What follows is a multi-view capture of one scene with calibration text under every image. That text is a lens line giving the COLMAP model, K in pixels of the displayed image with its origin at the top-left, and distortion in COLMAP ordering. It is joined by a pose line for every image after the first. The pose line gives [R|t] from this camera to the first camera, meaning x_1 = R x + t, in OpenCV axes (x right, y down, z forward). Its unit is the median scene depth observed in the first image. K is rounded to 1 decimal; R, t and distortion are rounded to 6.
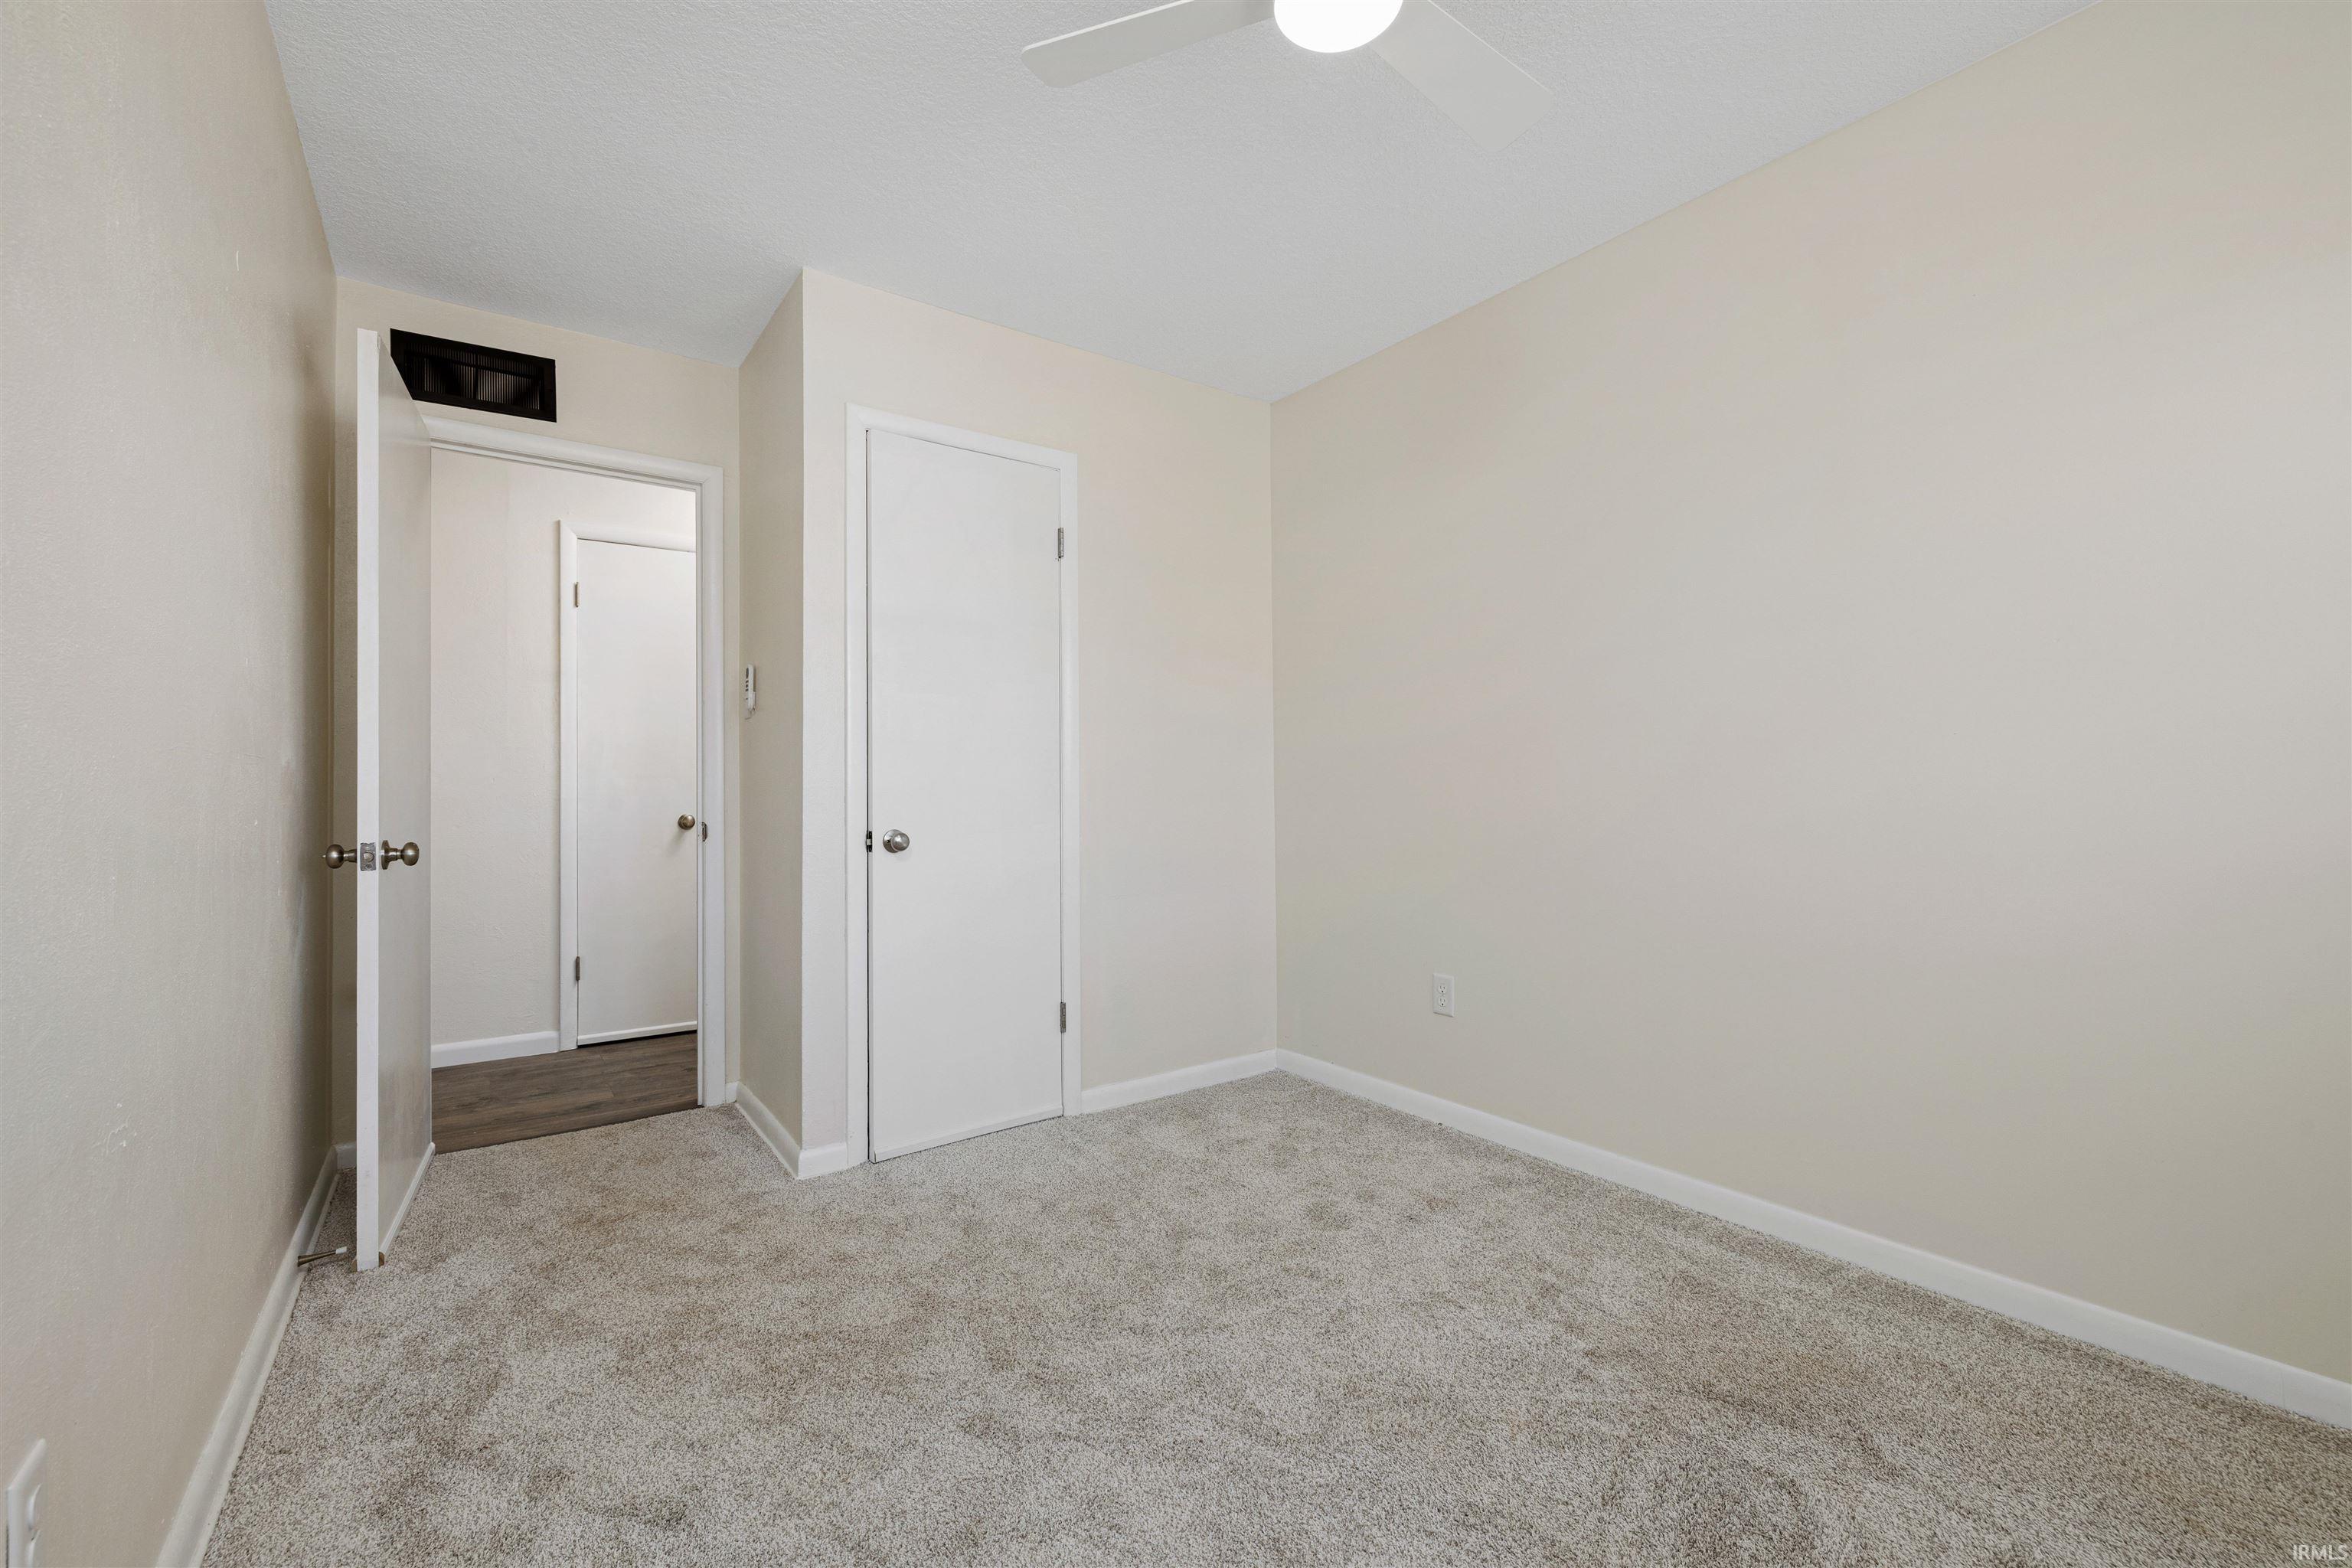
lens RADIAL K [[987.2, 0, 1174.5], [0, 987.2, 766.6], [0, 0, 1]] dist [-0.003751, -0.000253]
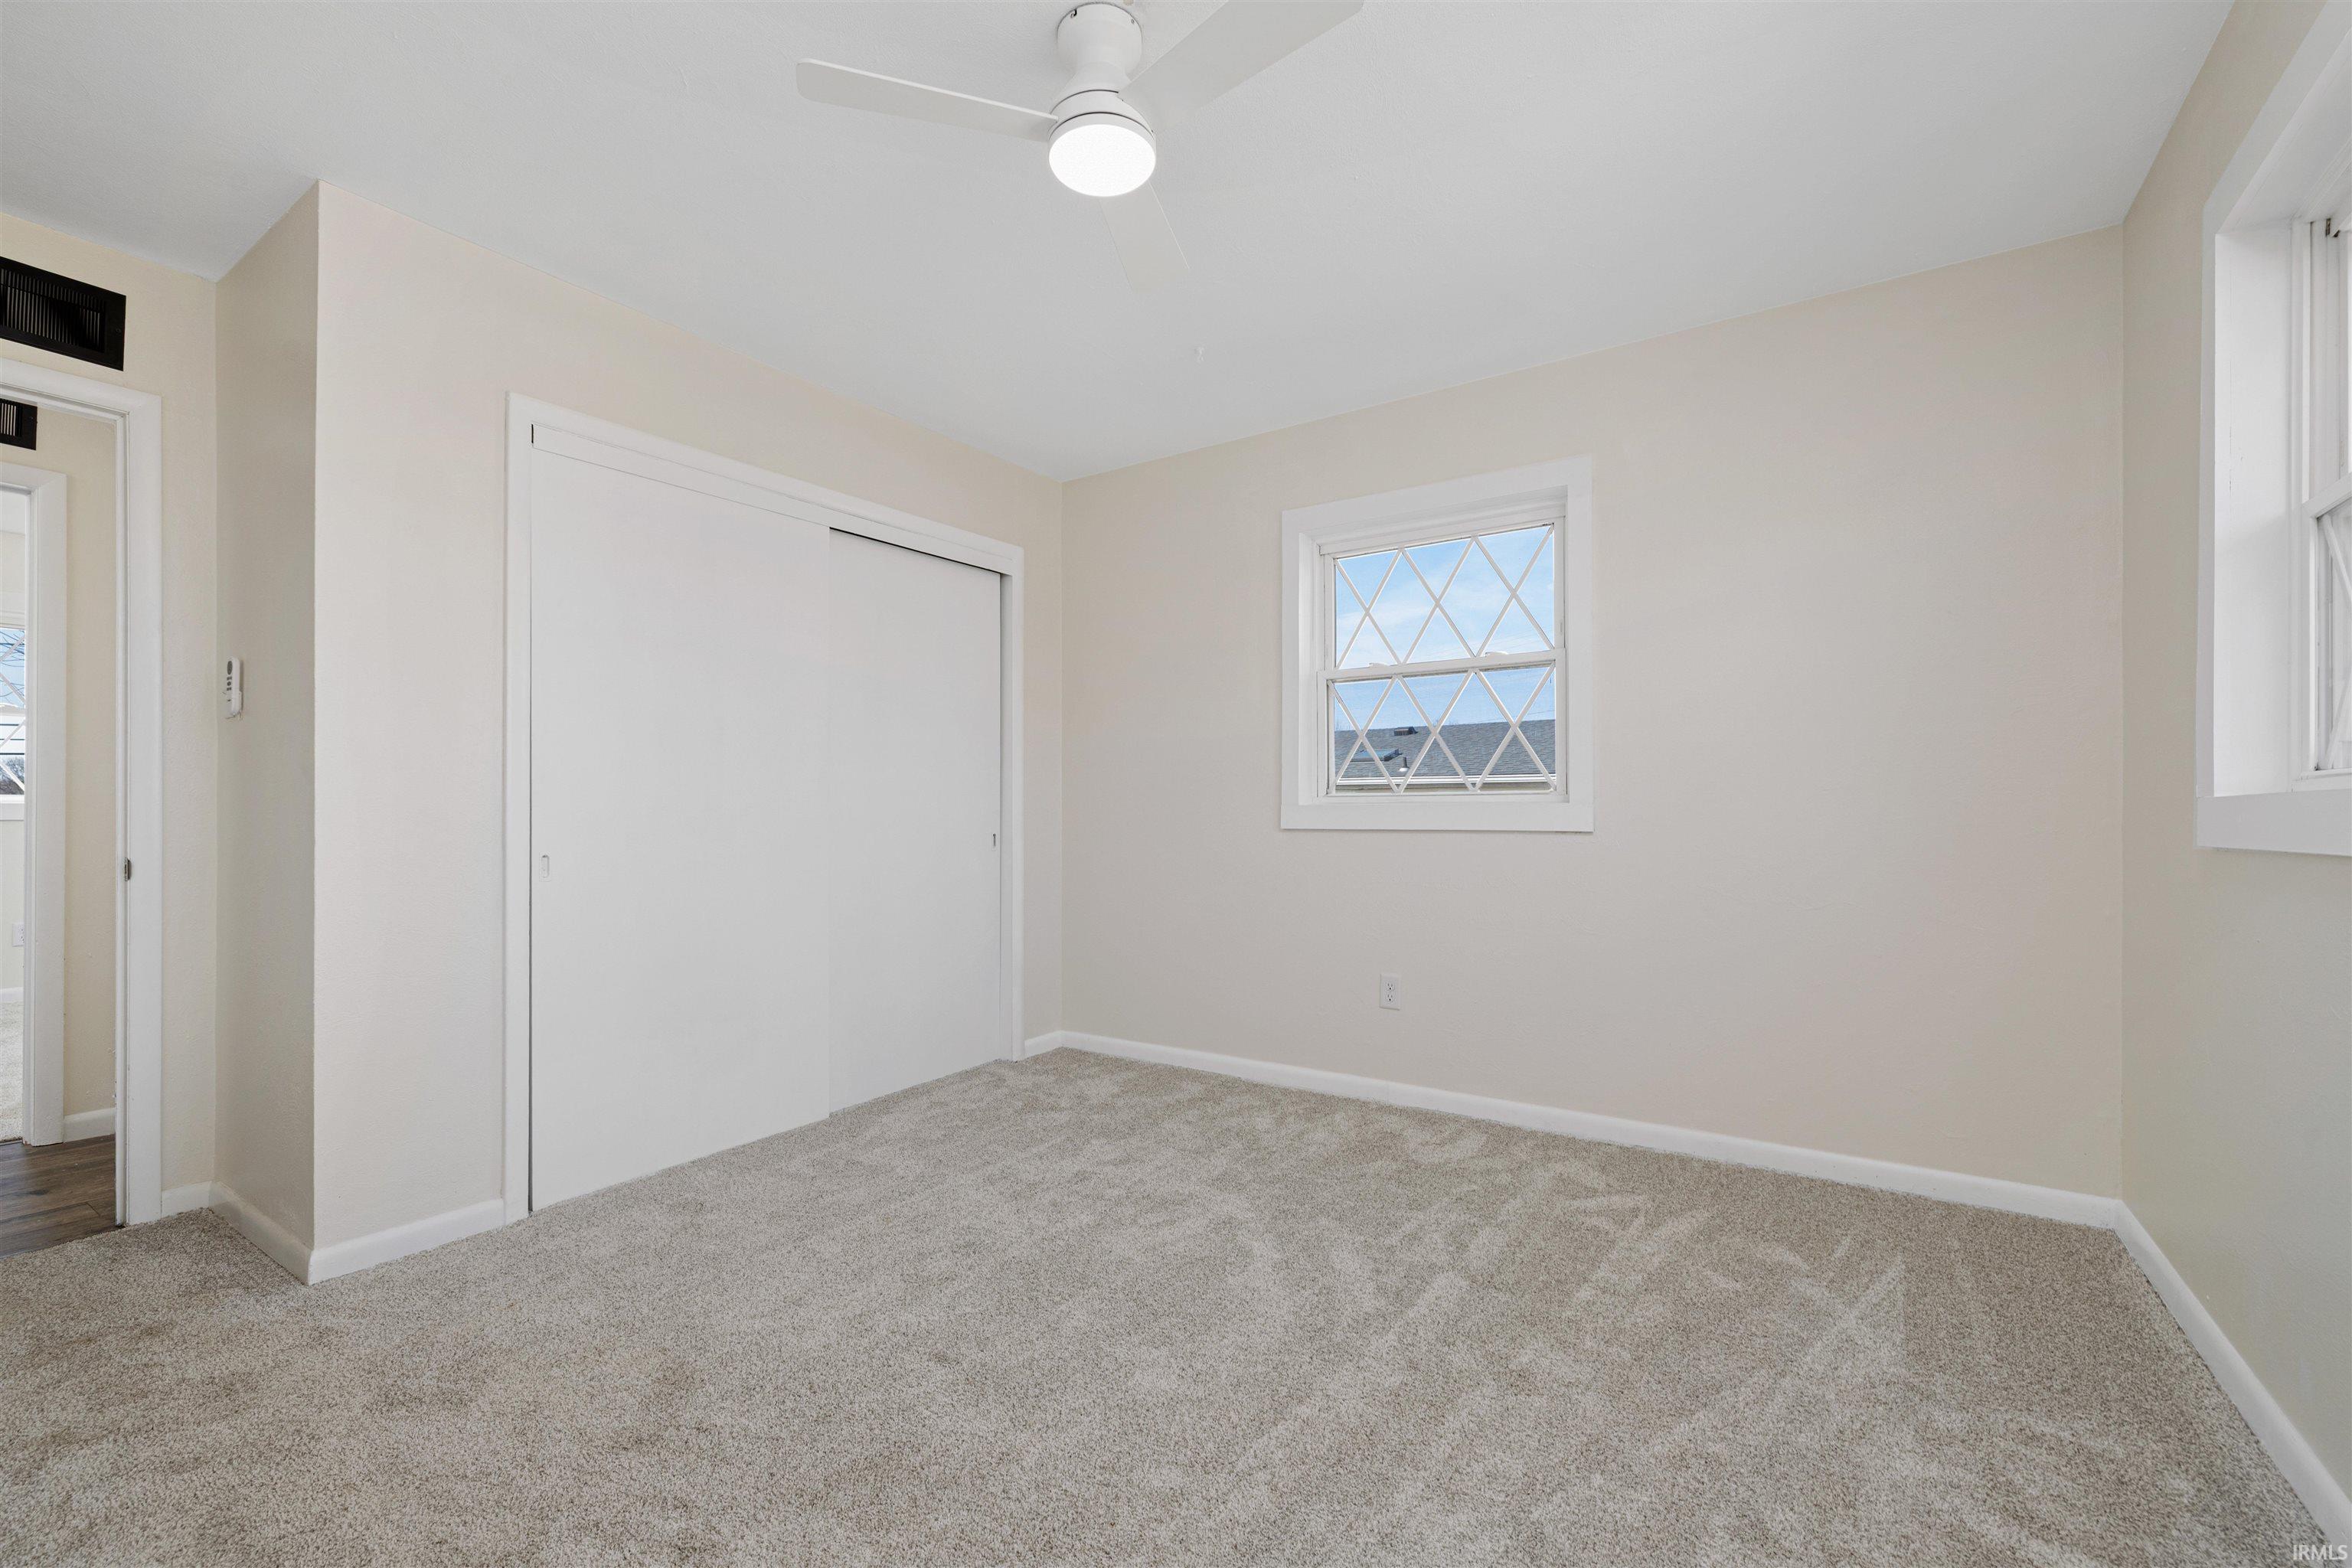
lens RADIAL K [[1013.5, 0, 1140.7], [0, 1013.5, 808.2], [0, 0, 1]] dist [-0.001257, 0.000330]
pose [[0.934586, 0.003895, 0.355715, -0.116234], [-0.009895, 0.999838, 0.015050, -0.002795], [-0.355598, -0.017586, 0.934473, -0.091127]]
